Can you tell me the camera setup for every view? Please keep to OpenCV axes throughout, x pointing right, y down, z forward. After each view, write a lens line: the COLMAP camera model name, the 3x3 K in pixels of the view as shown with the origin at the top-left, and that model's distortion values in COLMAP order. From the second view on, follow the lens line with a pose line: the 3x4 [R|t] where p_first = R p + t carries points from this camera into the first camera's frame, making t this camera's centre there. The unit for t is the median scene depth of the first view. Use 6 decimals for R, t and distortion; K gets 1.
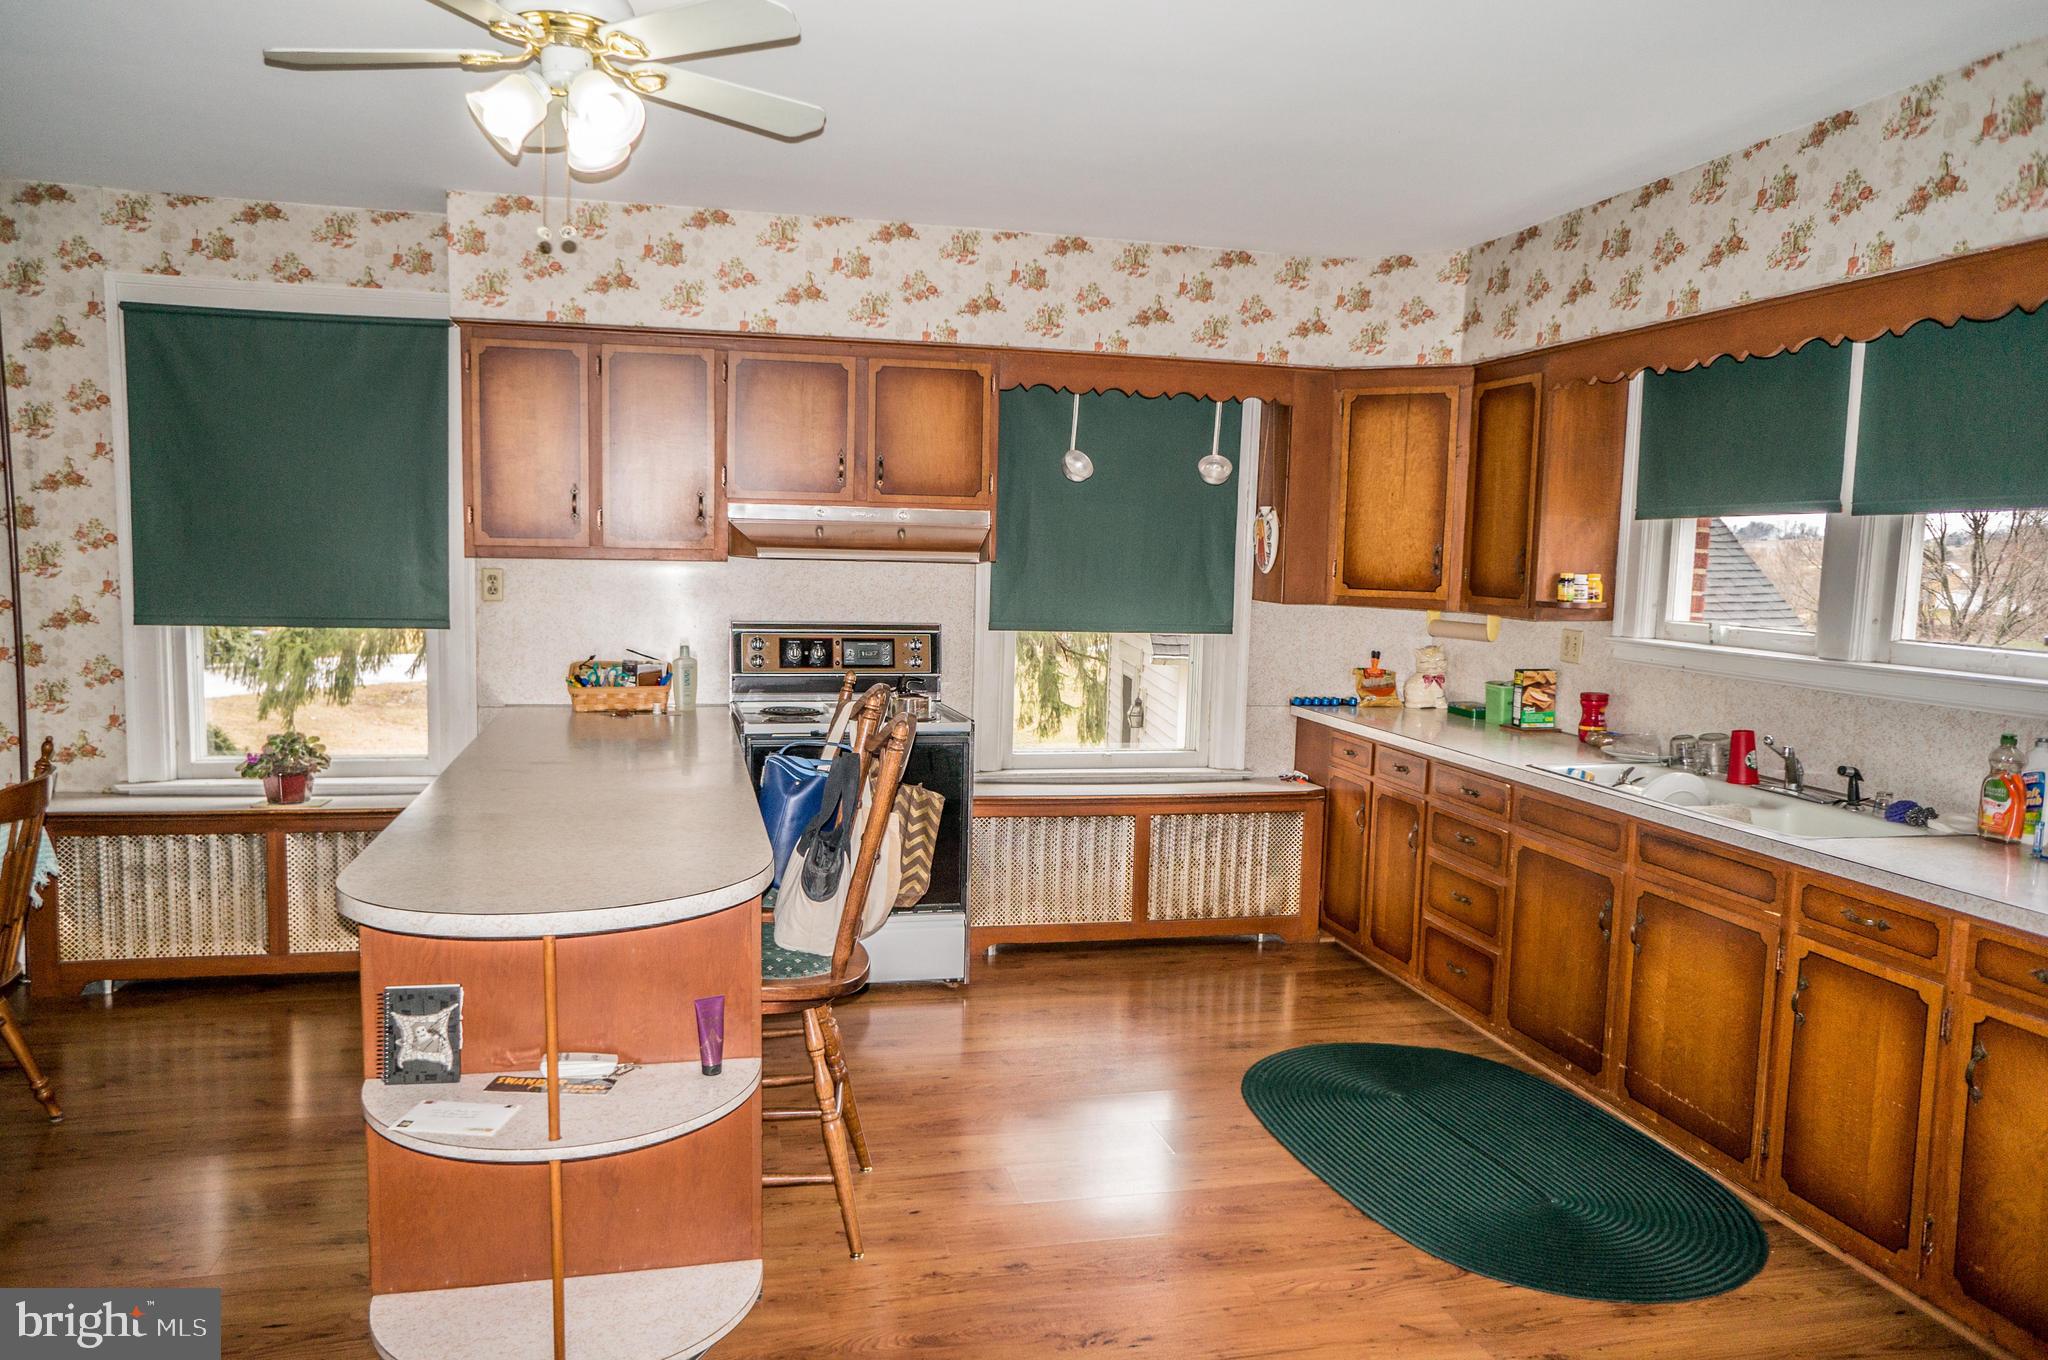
lens RADIAL K [[1391.5, 0, 996.3], [0, 1391.5, 708.3], [0, 0, 1]] dist [-0.059441, 0.082795]
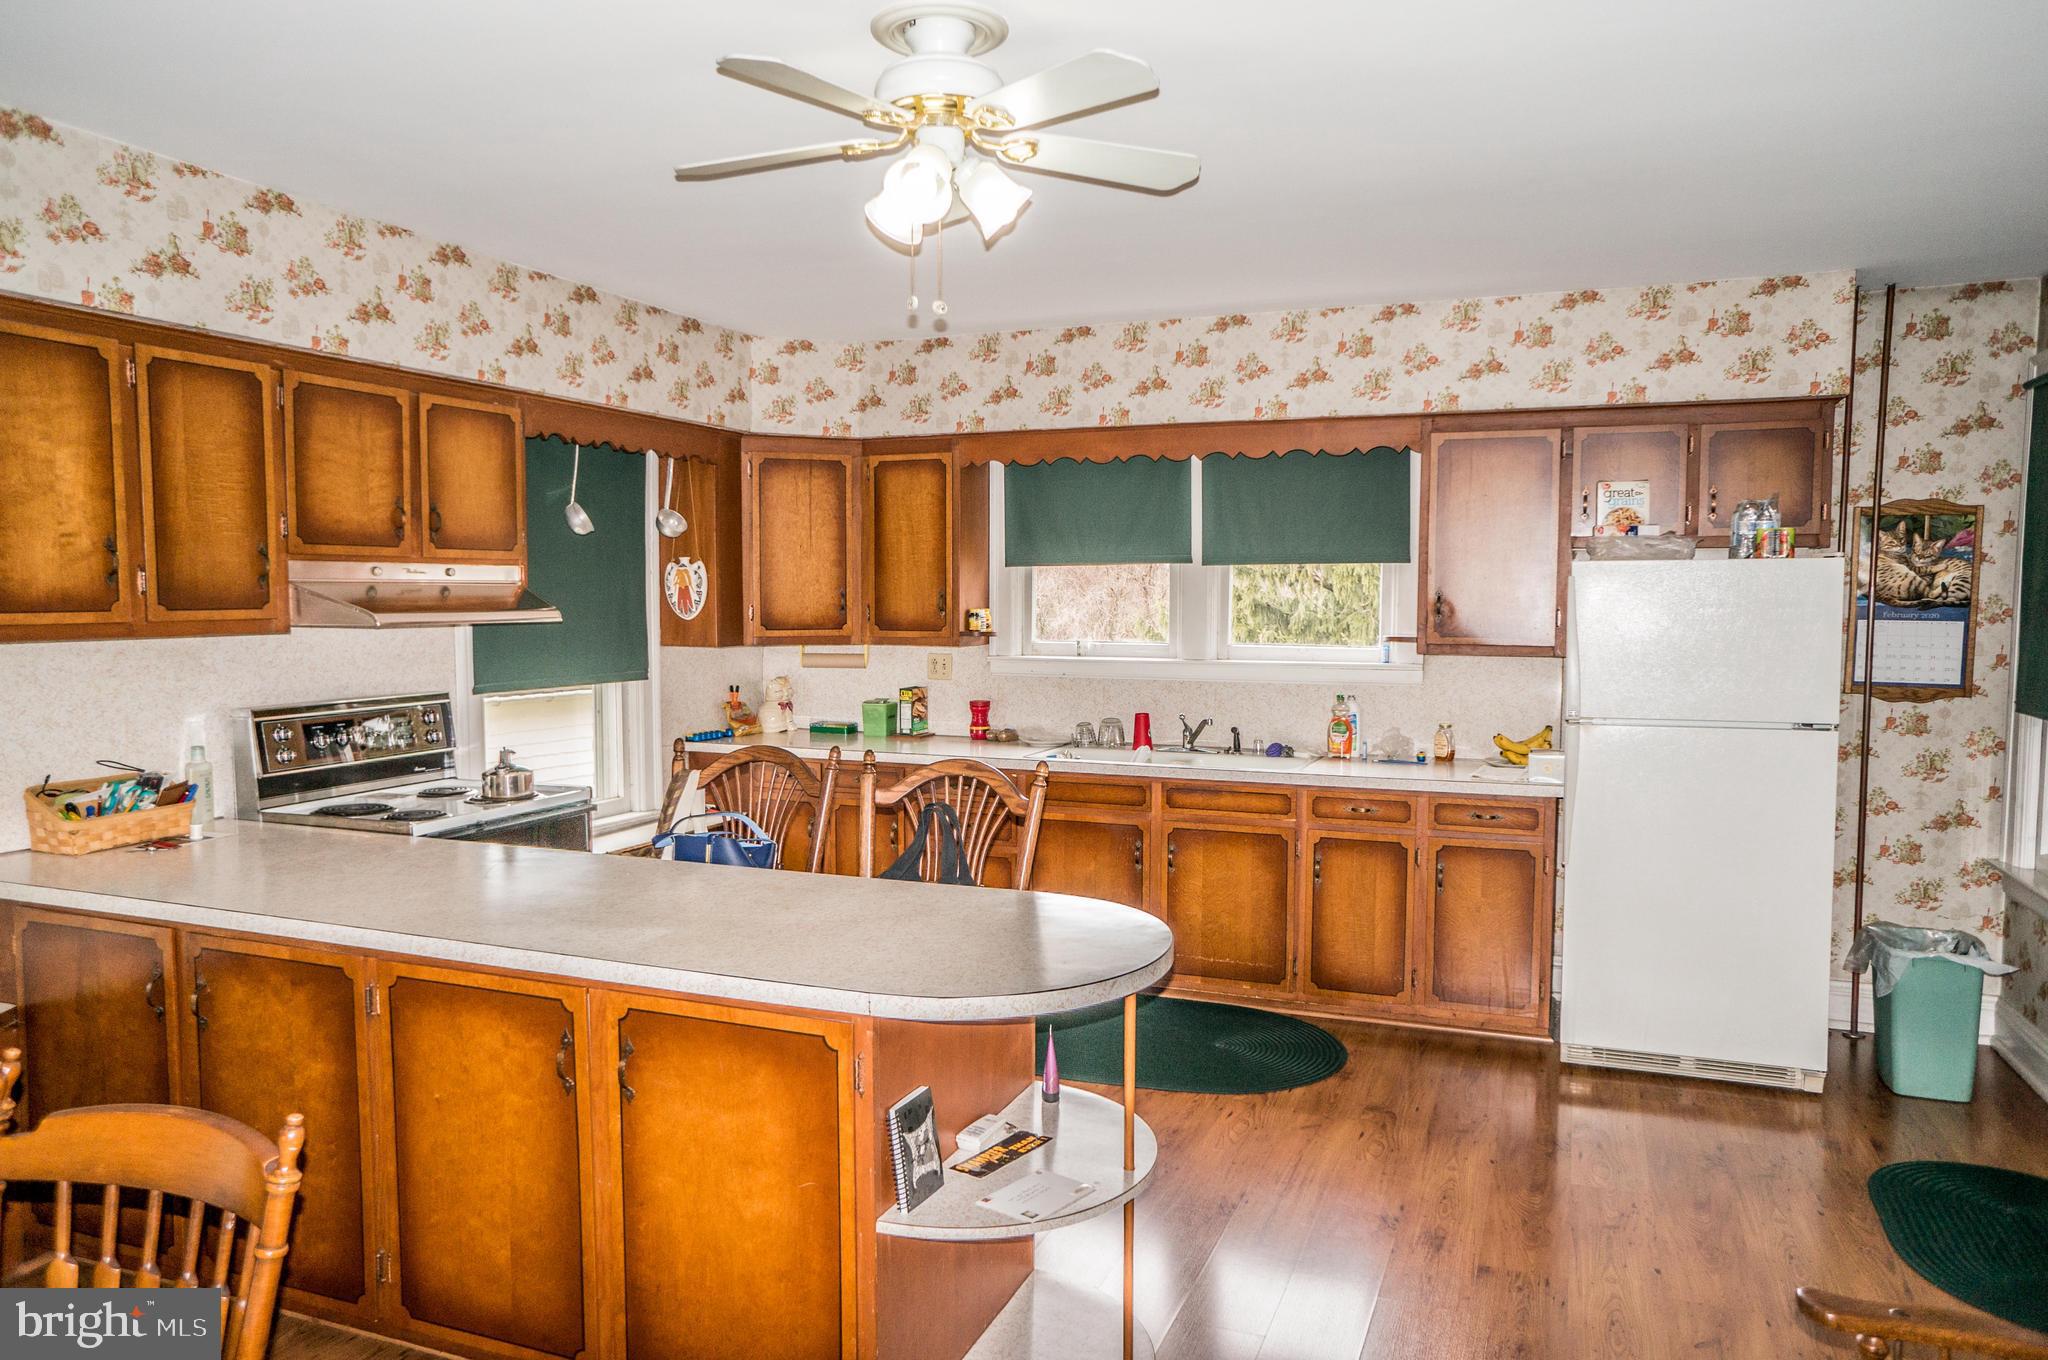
lens RADIAL K [[1391.5, 0, 1013.0], [0, 1391.5, 701.6], [0, 0, 1]] dist [-0.059441, 0.082795]
pose [[0.580985, -0.088300, 0.809110, -0.620831], [0.107236, 0.993736, 0.031447, -0.048867], [-0.806819, 0.068495, 0.586815, 0.212893]]
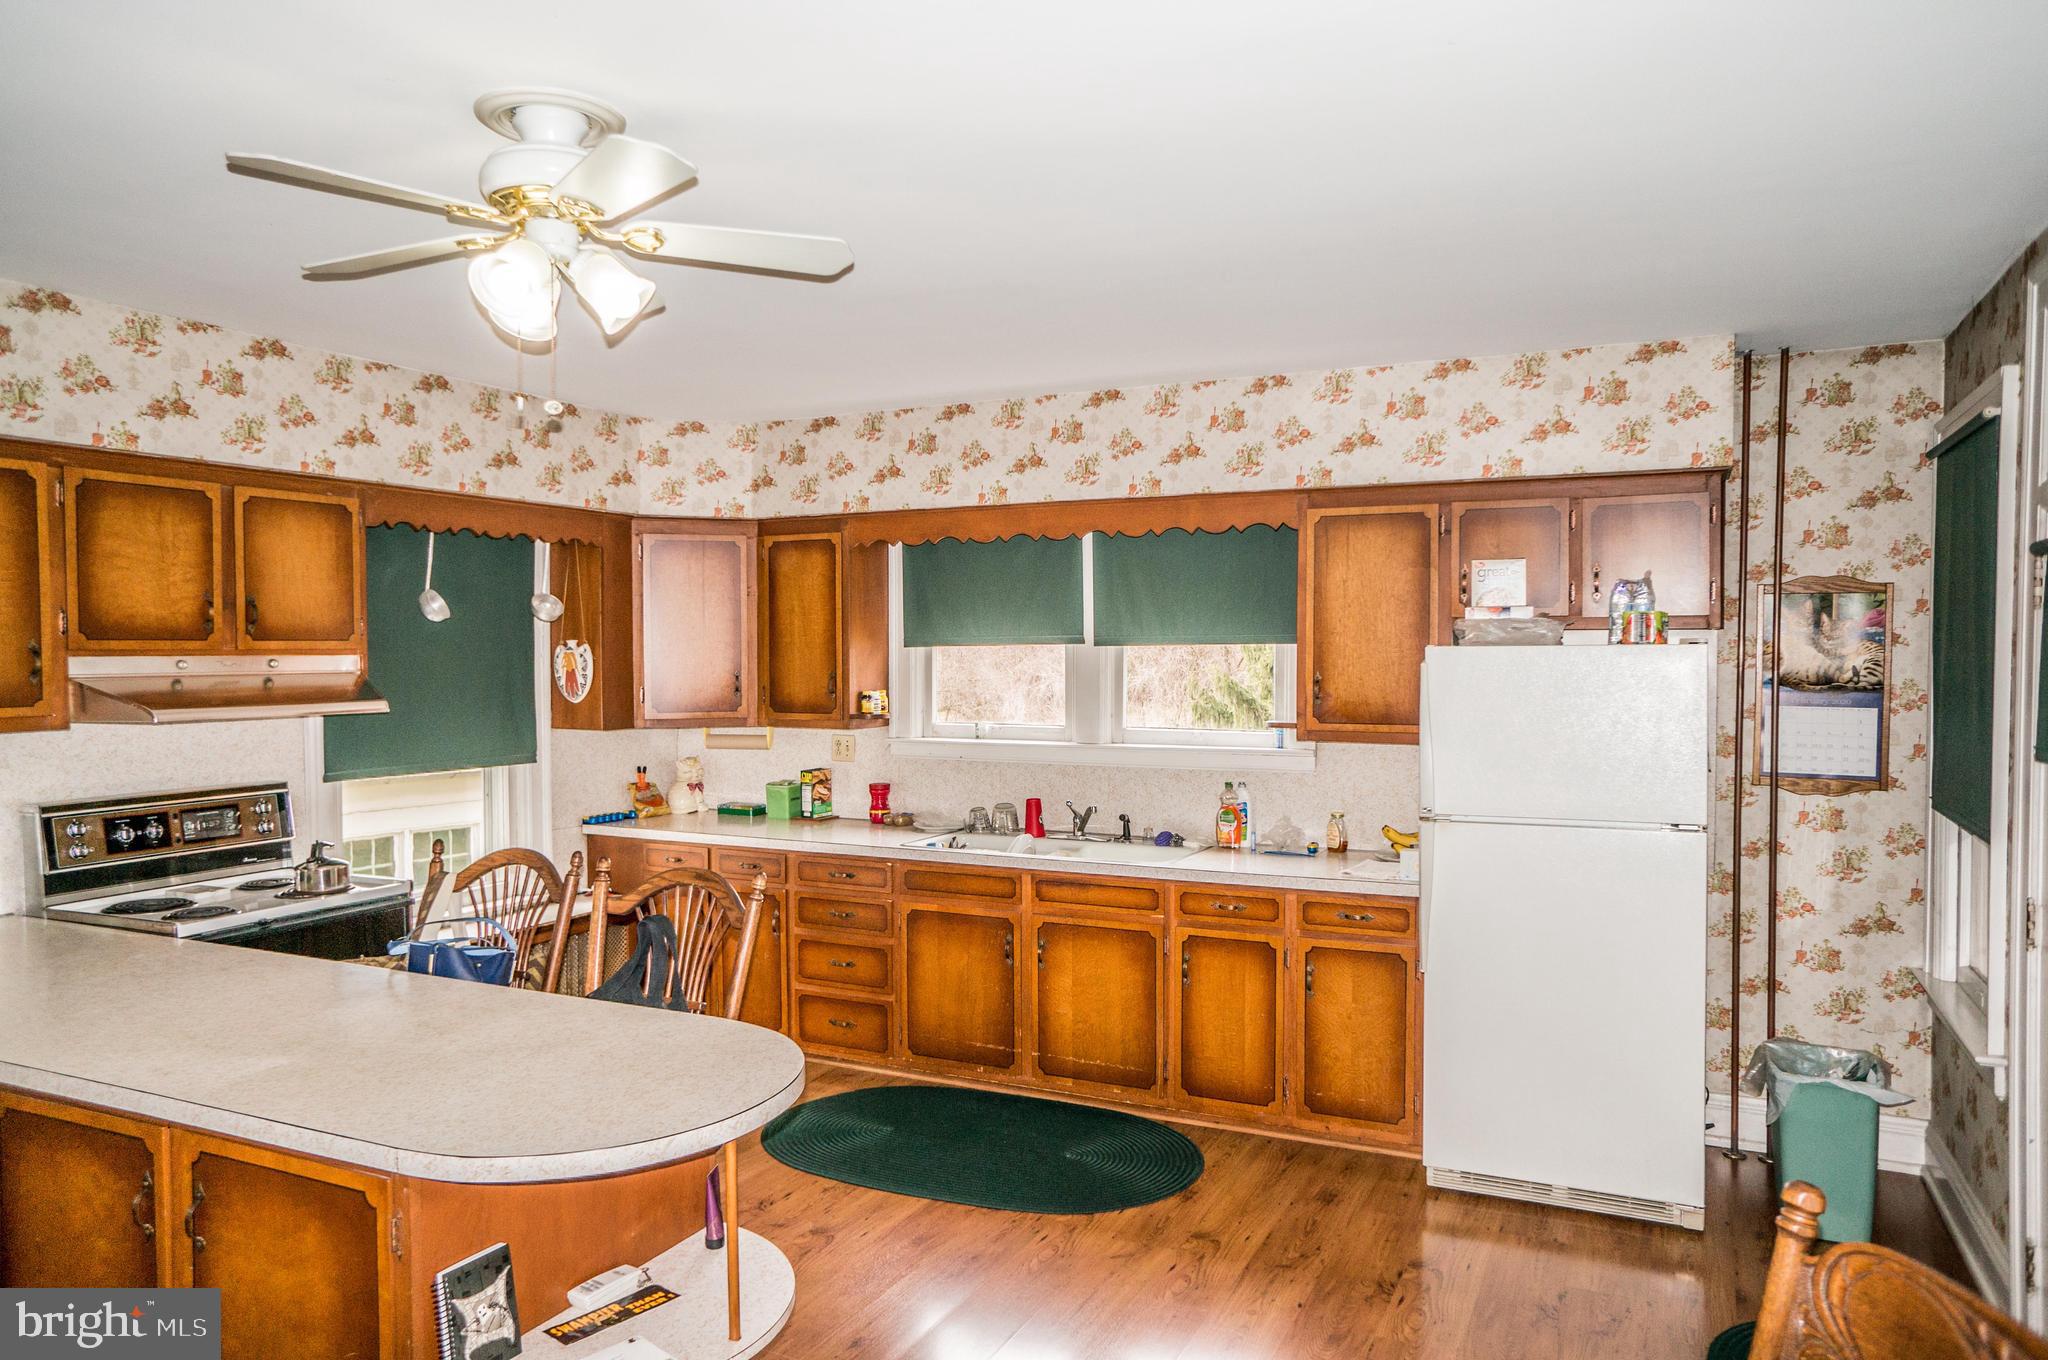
lens RADIAL K [[1391.5, 0, 1019.2], [0, 1391.5, 693.3], [0, 0, 1]] dist [-0.059441, 0.082795]
pose [[0.634310, -0.051836, 0.771339, -0.474247], [0.107966, 0.993911, -0.021993, -0.052690], [-0.765502, 0.097229, 0.636045, 0.087395]]
